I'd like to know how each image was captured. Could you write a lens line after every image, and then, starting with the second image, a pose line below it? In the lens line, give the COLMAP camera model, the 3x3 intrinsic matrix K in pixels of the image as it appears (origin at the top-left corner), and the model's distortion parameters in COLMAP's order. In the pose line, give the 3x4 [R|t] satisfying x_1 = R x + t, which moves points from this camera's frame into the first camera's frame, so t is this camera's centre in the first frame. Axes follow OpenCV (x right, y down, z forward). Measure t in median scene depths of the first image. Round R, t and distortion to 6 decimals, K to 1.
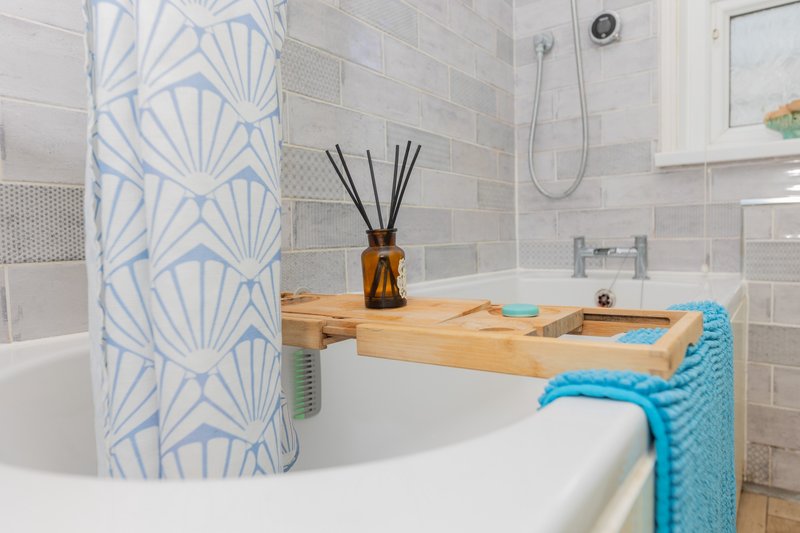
lens RADIAL K [[541.9, 0, 398.6], [0, 541.9, 267.0], [0, 0, 1]] dist [0.001230, -0.000085]
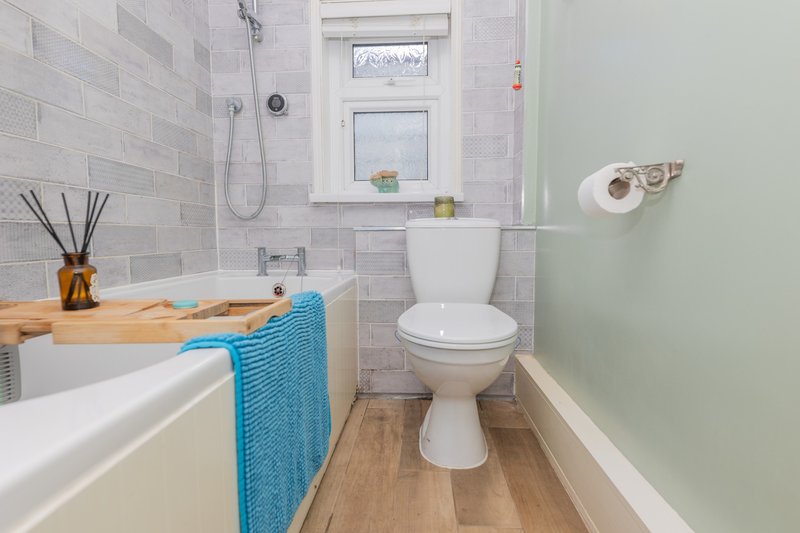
lens RADIAL K [[399.9, 0, 389.6], [0, 399.9, 267.9], [0, 0, 1]] dist [0.000921, -0.000523]
pose [[0.823389, -0.019699, 0.567135, 0.011859], [0.016981, 0.999805, 0.010074, -0.006701], [-0.567223, 0.001336, 0.823563, -0.072845]]
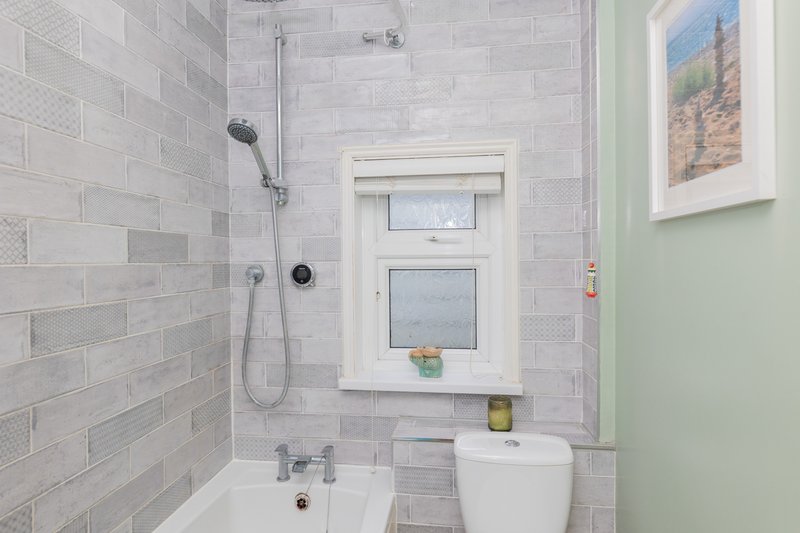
lens RADIAL K [[464.8, 0, 398.8], [0, 464.8, 376.8], [0, 0, 1]] dist [0.000870, -0.000061]
pose [[0.856736, 0.010548, 0.515648, 0.015238], [0.015950, 0.998771, -0.046930, -0.178284], [-0.515509, 0.048431, 0.855514, -0.048241]]
